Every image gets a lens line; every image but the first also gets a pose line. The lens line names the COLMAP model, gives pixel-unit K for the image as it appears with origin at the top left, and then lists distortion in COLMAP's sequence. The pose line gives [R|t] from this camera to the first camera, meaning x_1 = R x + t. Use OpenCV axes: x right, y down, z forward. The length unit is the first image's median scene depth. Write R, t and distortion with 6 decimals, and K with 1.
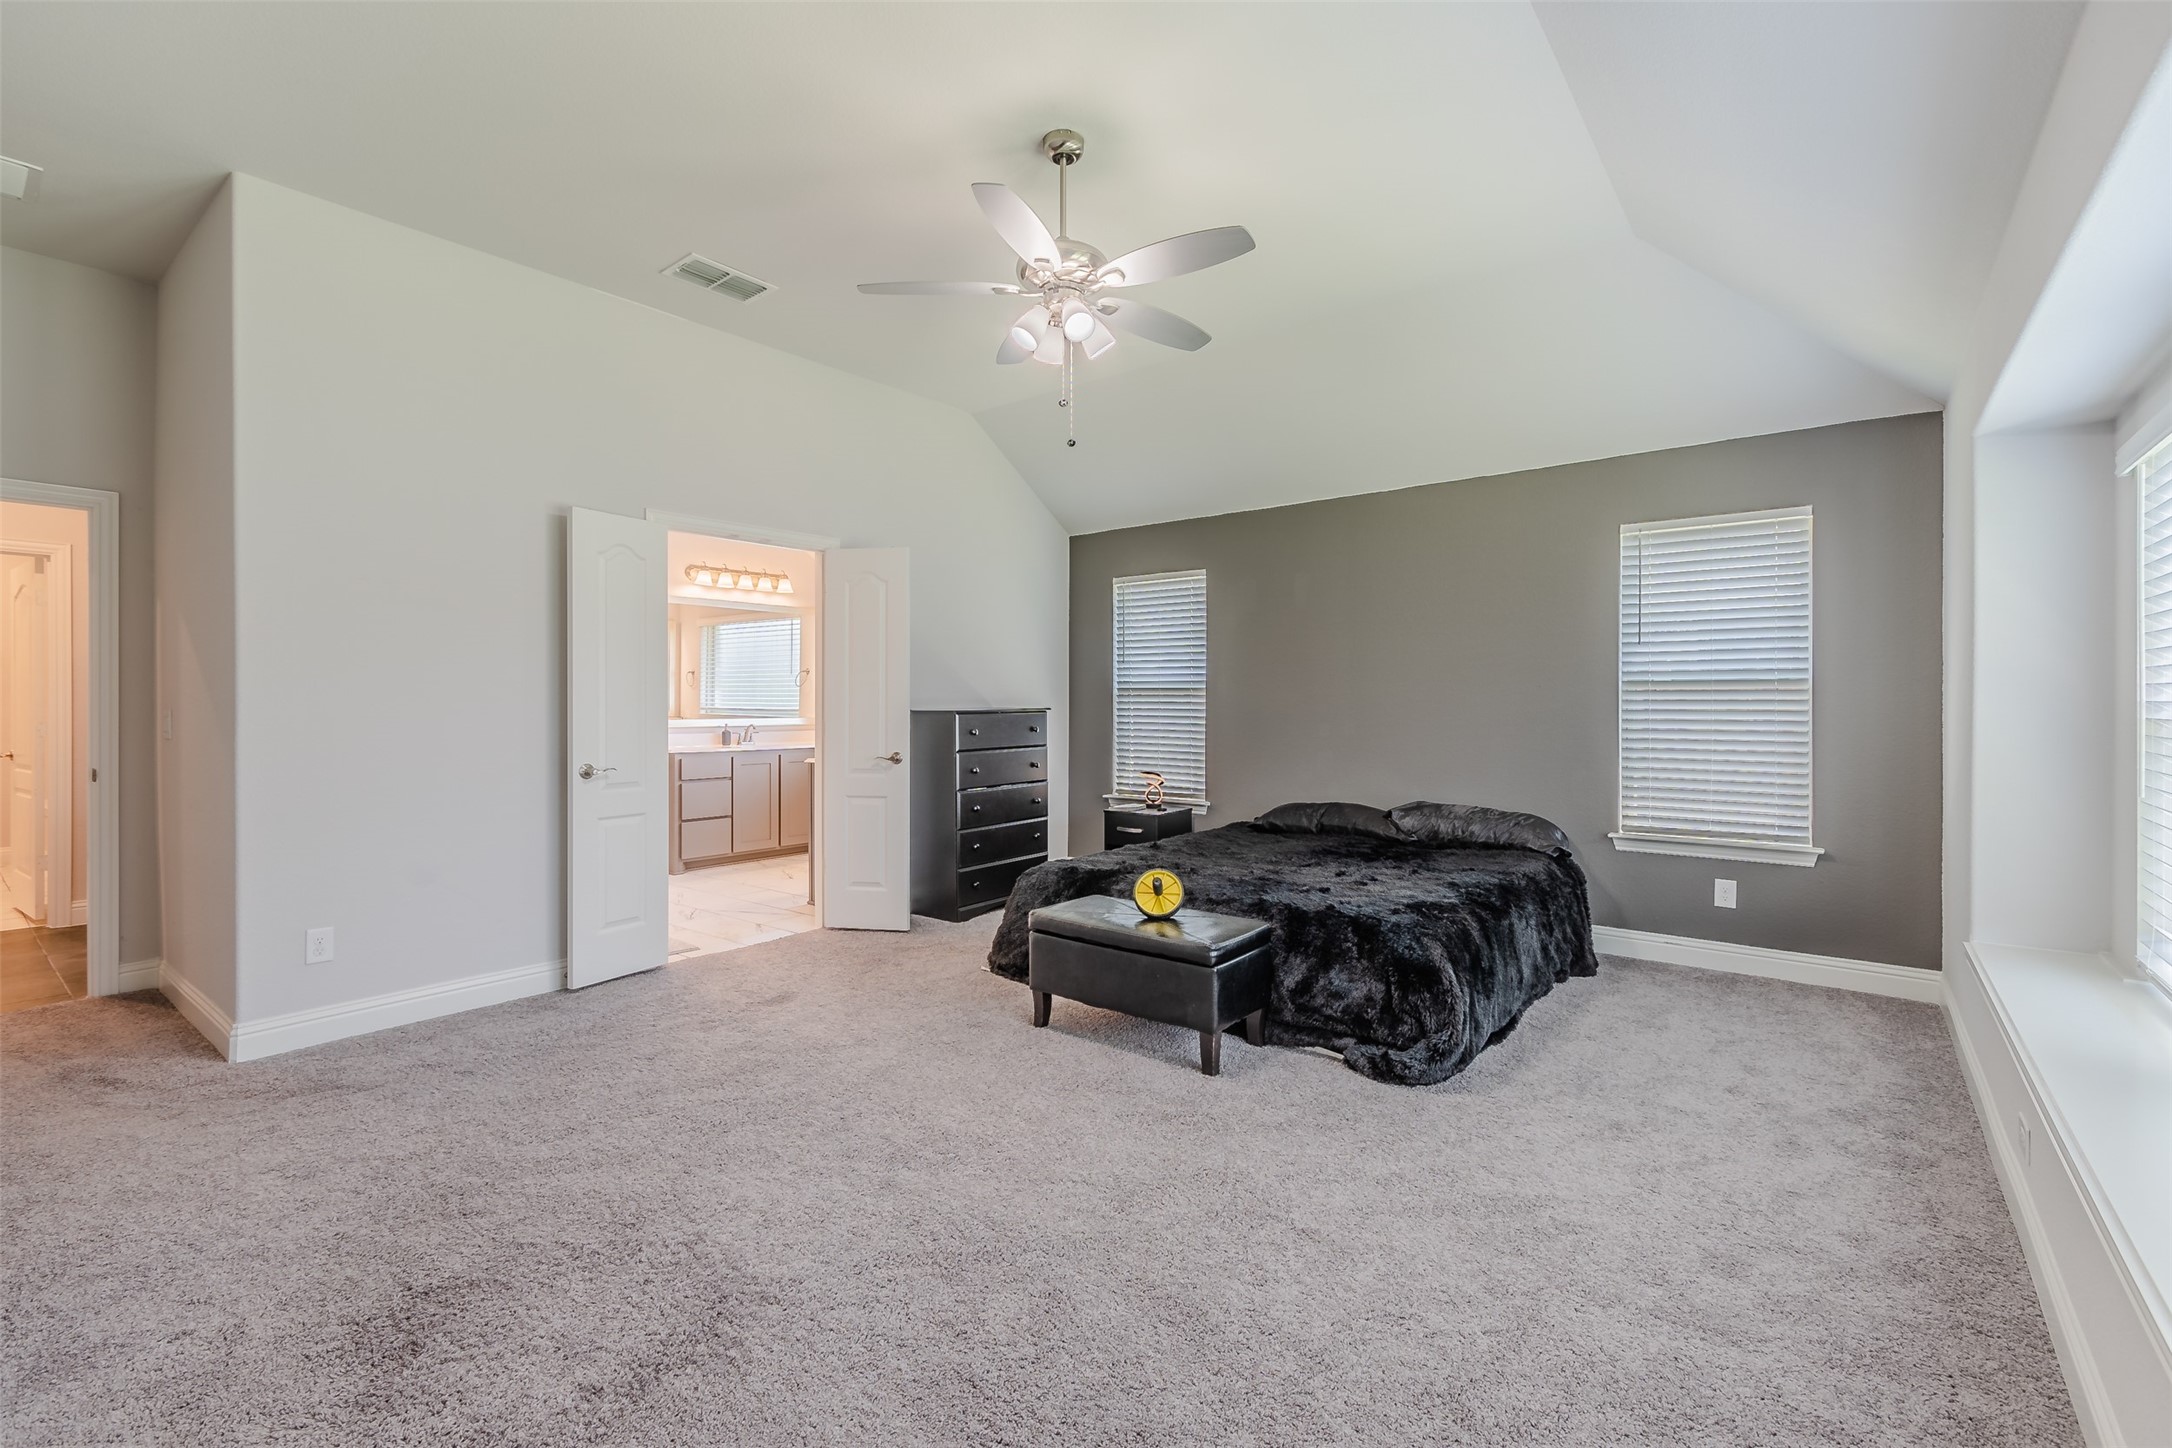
lens RADIAL K [[951.1, 0, 1083.8], [0, 951.1, 711.8], [0, 0, 1]] dist [-0.014829, 0.001642]
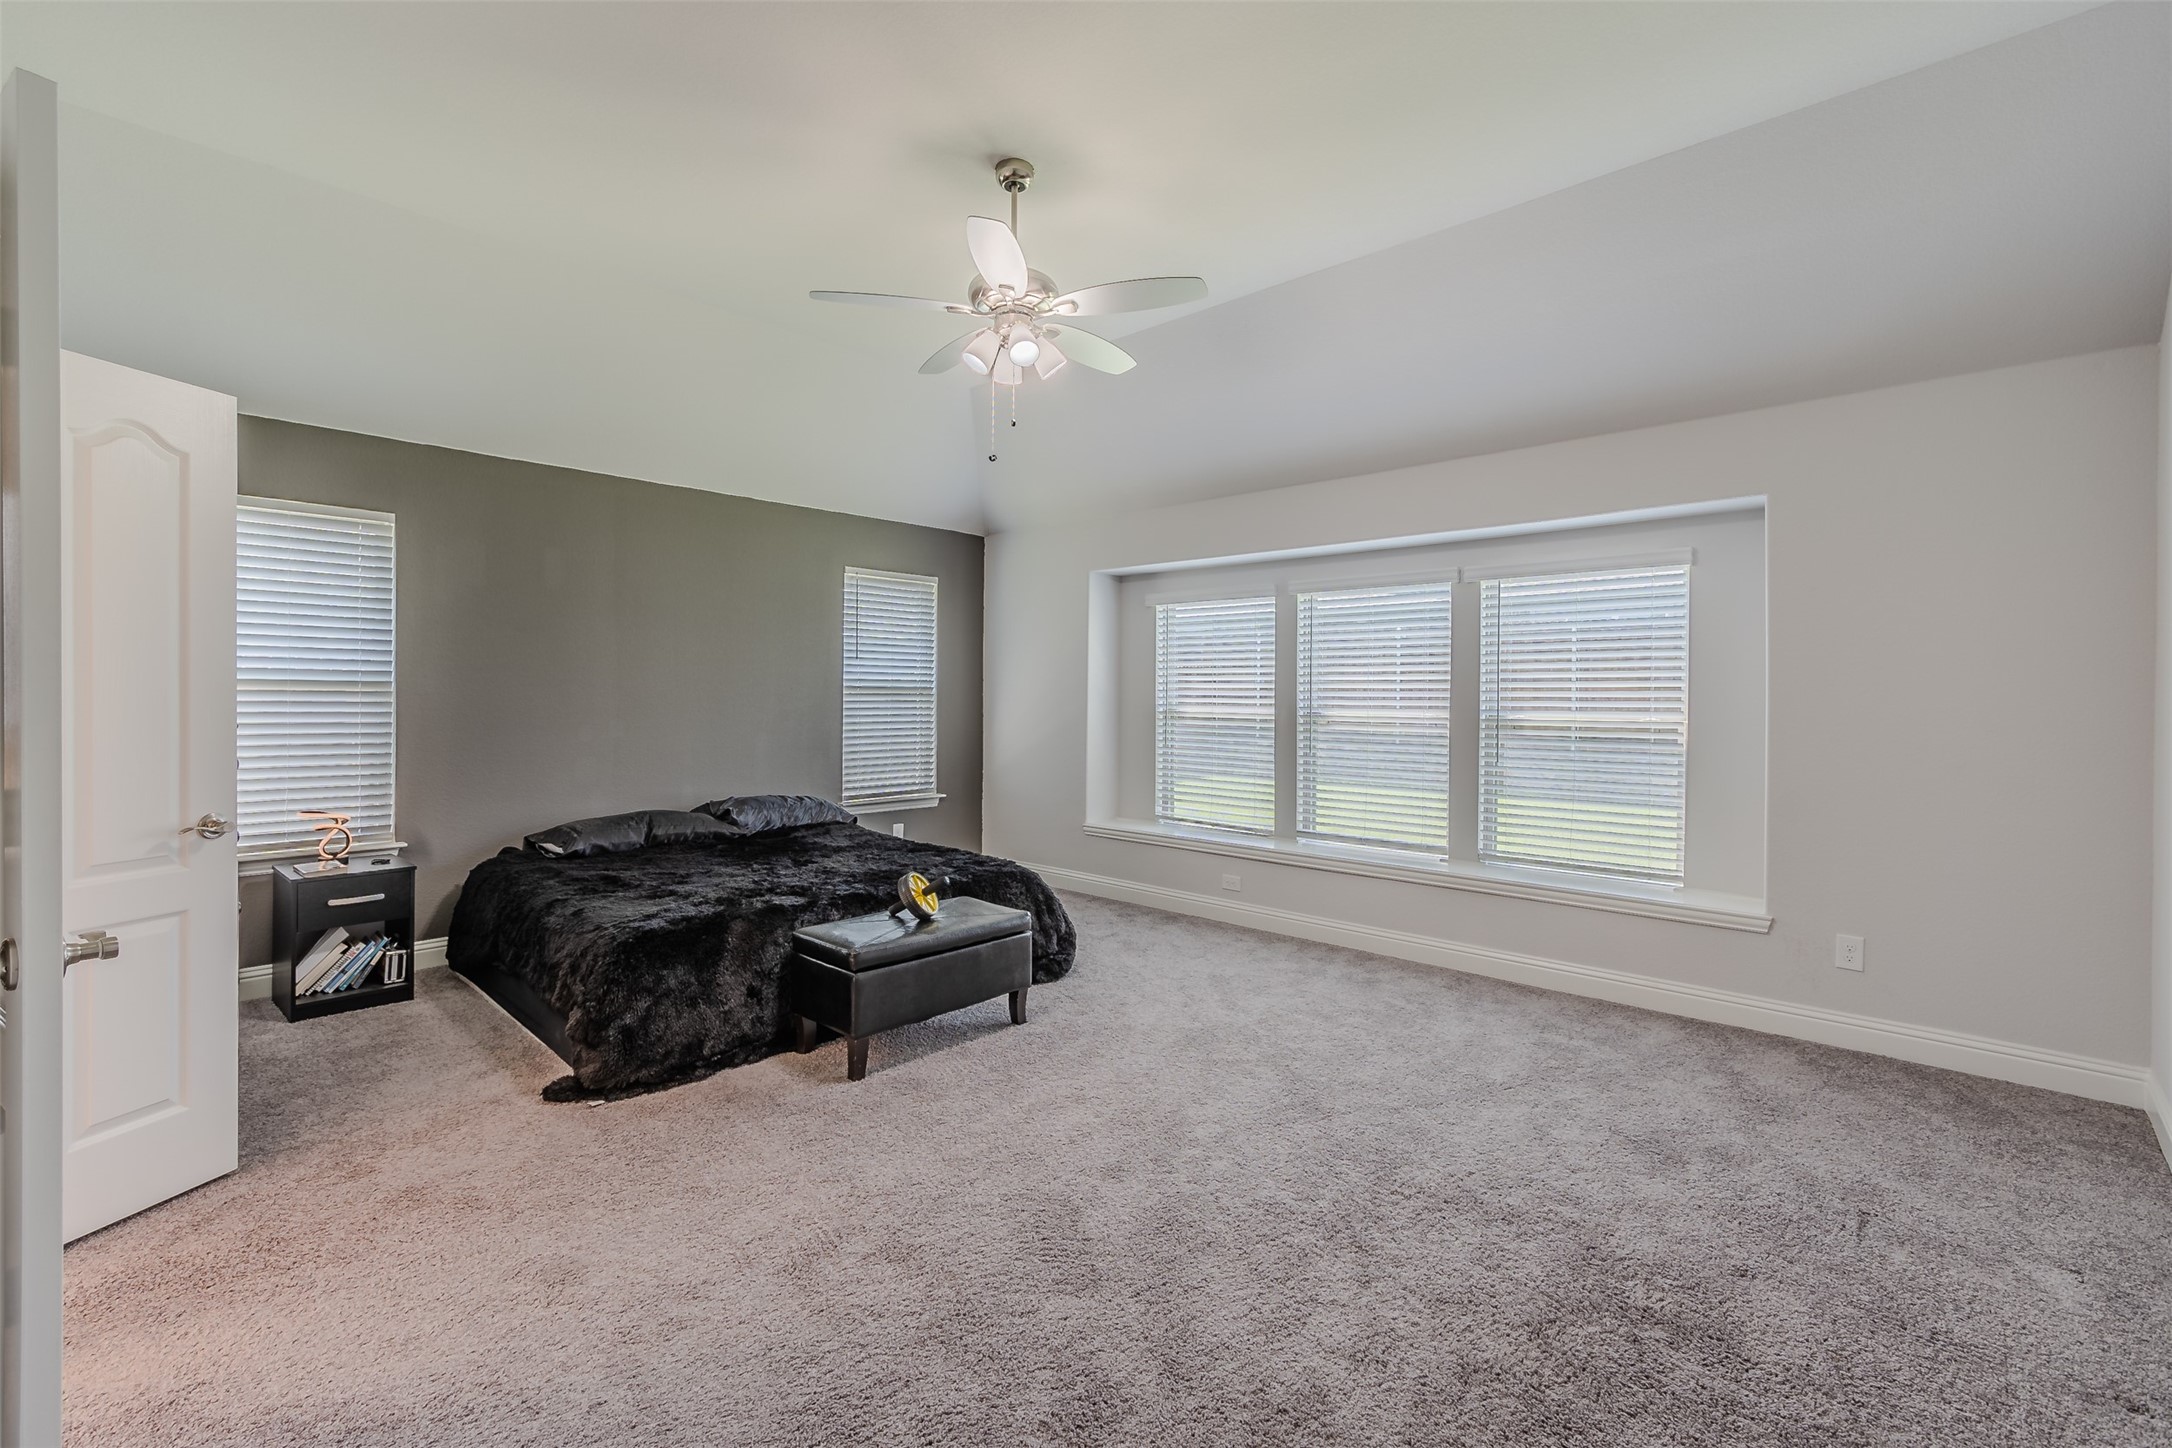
lens RADIAL K [[951.1, 0, 1081.1], [0, 951.1, 707.3], [0, 0, 1]] dist [-0.014829, 0.001642]
pose [[0.081951, -0.010636, 0.996580, -0.765927], [0.016340, 0.999823, 0.009327, -0.011446], [-0.996502, 0.015519, 0.082110, 0.617887]]
